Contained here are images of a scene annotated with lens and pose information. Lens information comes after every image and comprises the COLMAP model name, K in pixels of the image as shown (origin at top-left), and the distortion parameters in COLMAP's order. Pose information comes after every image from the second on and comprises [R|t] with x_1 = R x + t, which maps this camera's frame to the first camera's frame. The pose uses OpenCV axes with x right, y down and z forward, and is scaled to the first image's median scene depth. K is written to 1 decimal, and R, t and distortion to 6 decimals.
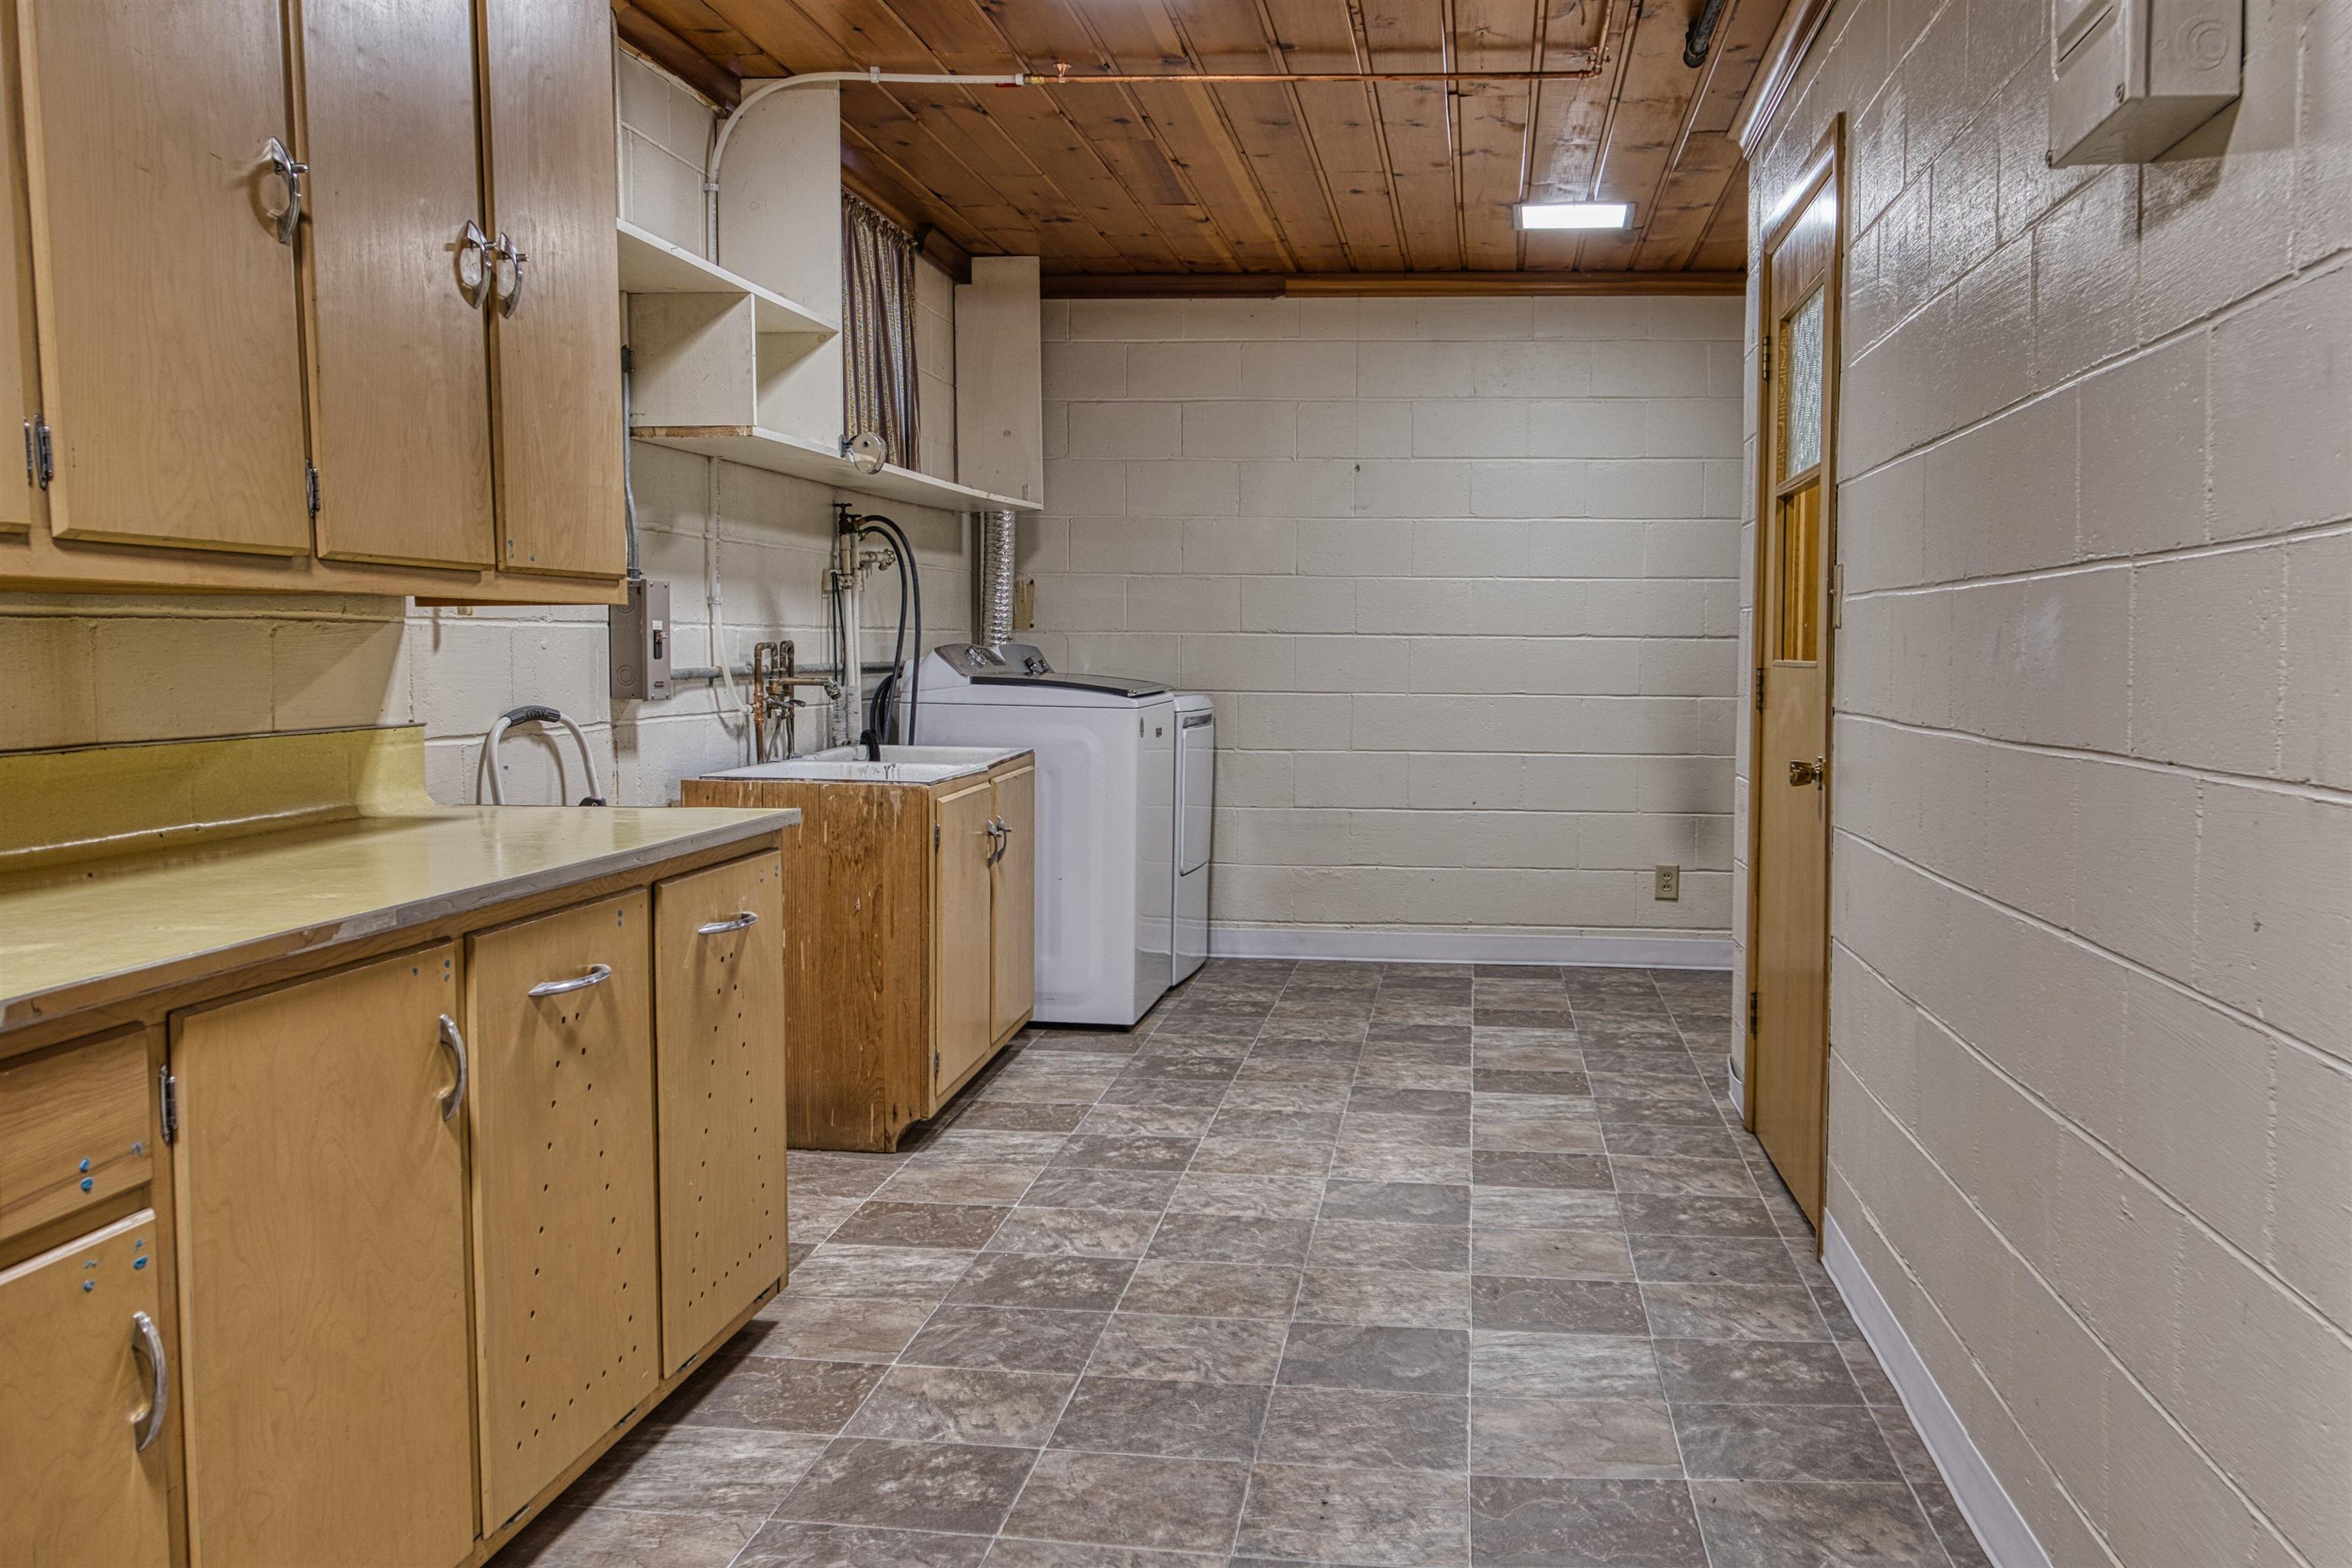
lens RADIAL K [[2062.5, 0, 1185.2], [0, 2062.5, 793.9], [0, 0, 1]] dist [0.119744, 0.000761]
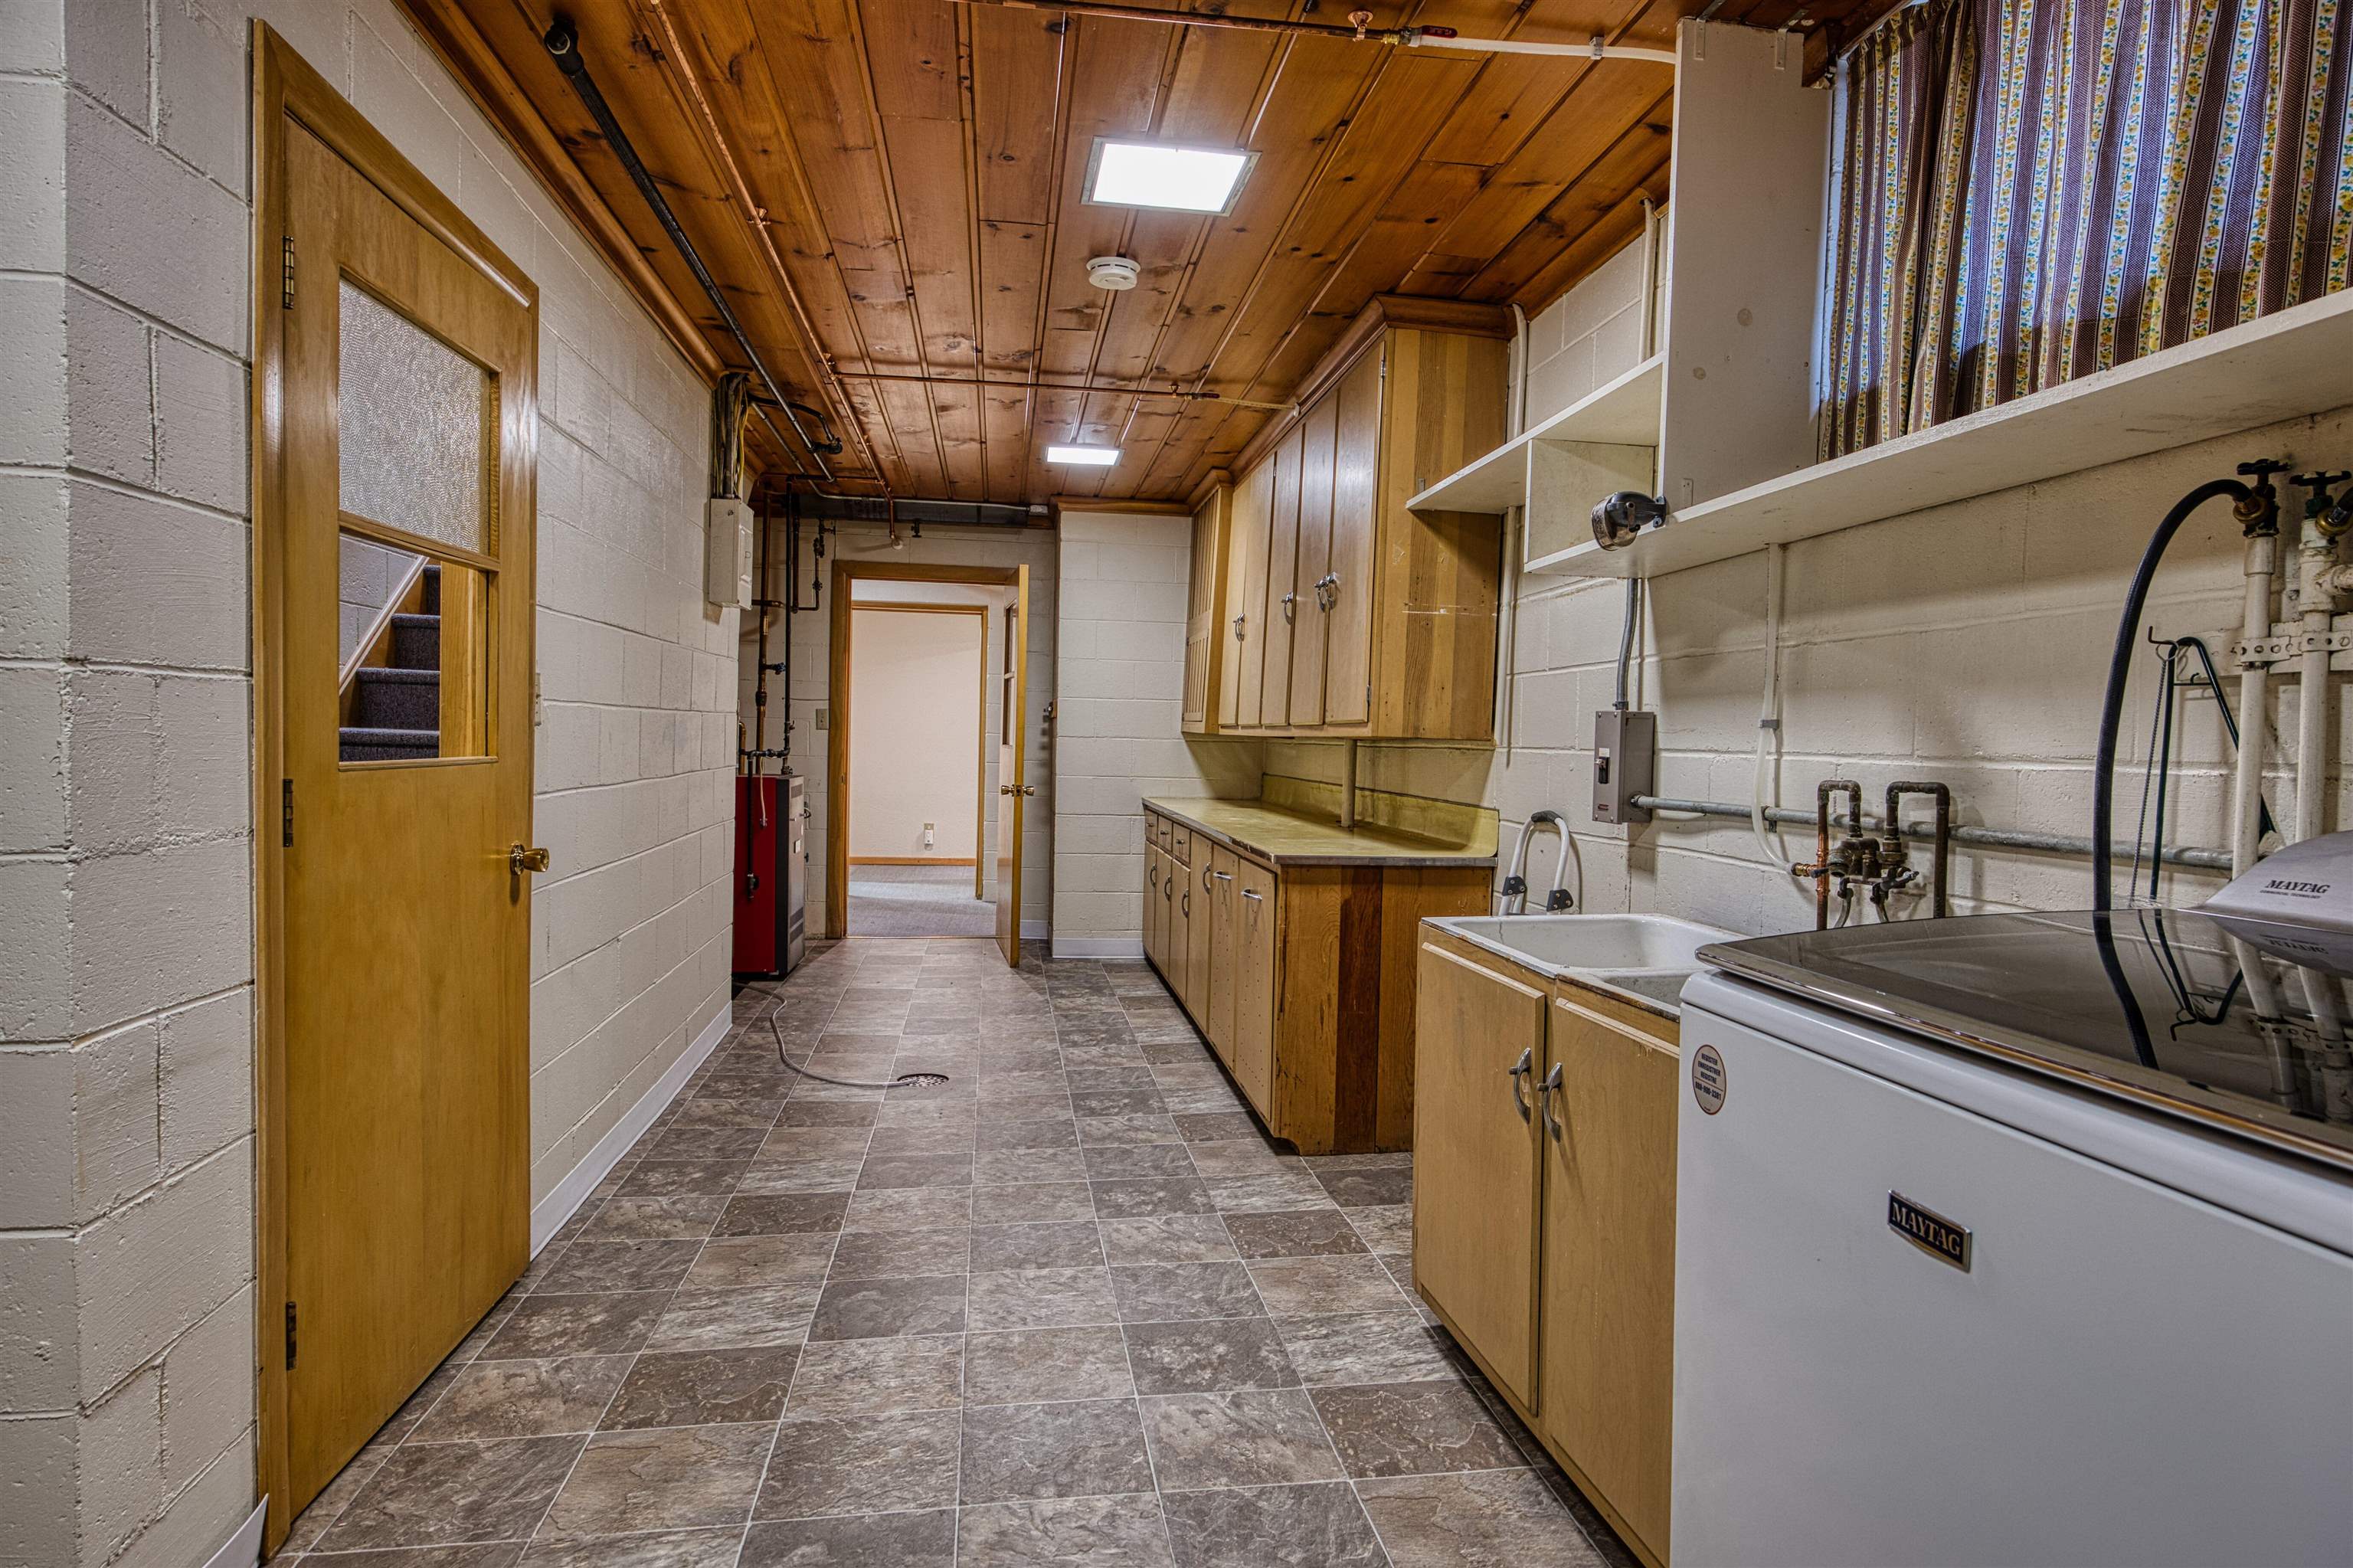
lens RADIAL K [[1266.0, 0, 1192.9], [0, 1266.0, 800.1], [0, 0, 1]] dist [0.001996, 0.000110]
pose [[-0.955641, -0.013459, -0.294226, 0.183548], [-0.050158, 0.991800, 0.117542, -0.157117], [0.290231, 0.127085, -0.948480, 2.002119]]
